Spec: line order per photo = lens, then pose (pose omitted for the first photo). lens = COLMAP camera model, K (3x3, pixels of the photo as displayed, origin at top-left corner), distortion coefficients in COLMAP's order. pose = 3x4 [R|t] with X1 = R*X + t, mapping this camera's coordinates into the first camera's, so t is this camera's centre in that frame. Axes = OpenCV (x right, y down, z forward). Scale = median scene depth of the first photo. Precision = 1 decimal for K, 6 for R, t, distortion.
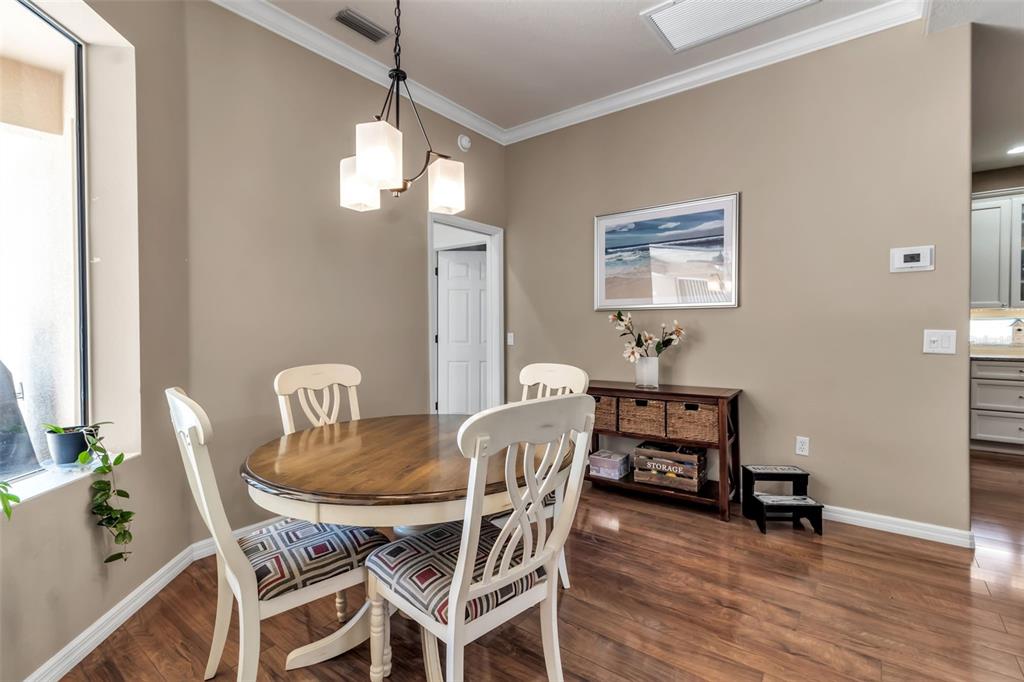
lens RADIAL K [[472.2, 0, 506.2], [0, 472.2, 333.8], [0, 0, 1]] dist [0.009719, -0.002094]
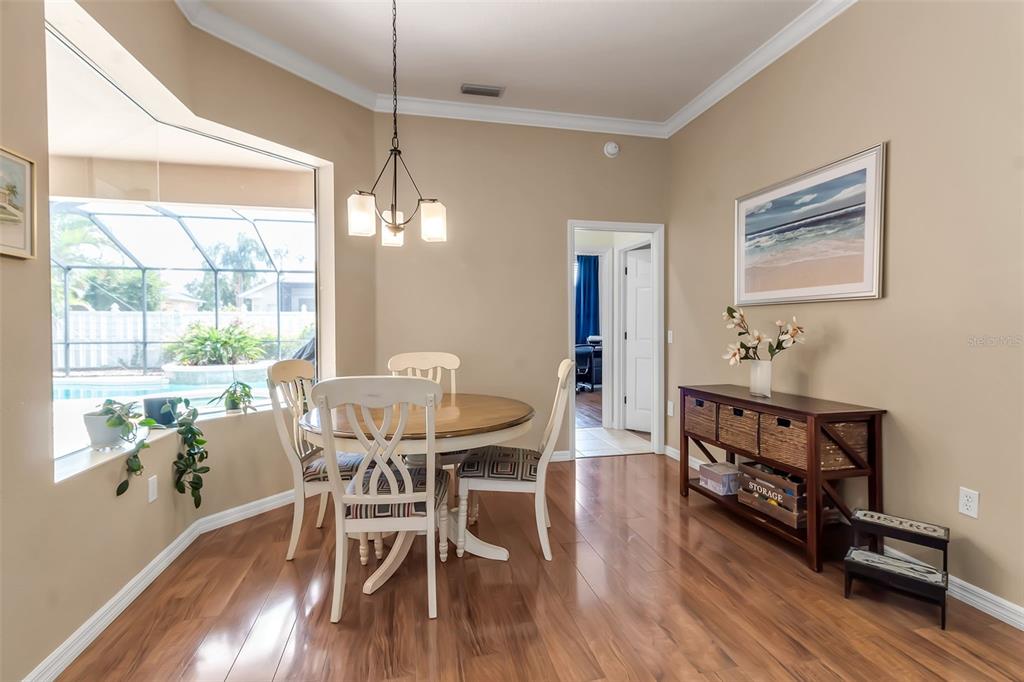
lens RADIAL K [[472.2, 0, 513.2], [0, 472.2, 331.3], [0, 0, 1]] dist [0.009719, -0.002094]
pose [[0.767994, 0.010160, -0.640376, 0.518735], [-0.006802, 0.999947, 0.007707, -0.006643], [0.640420, -0.001564, 0.768023, 0.061889]]
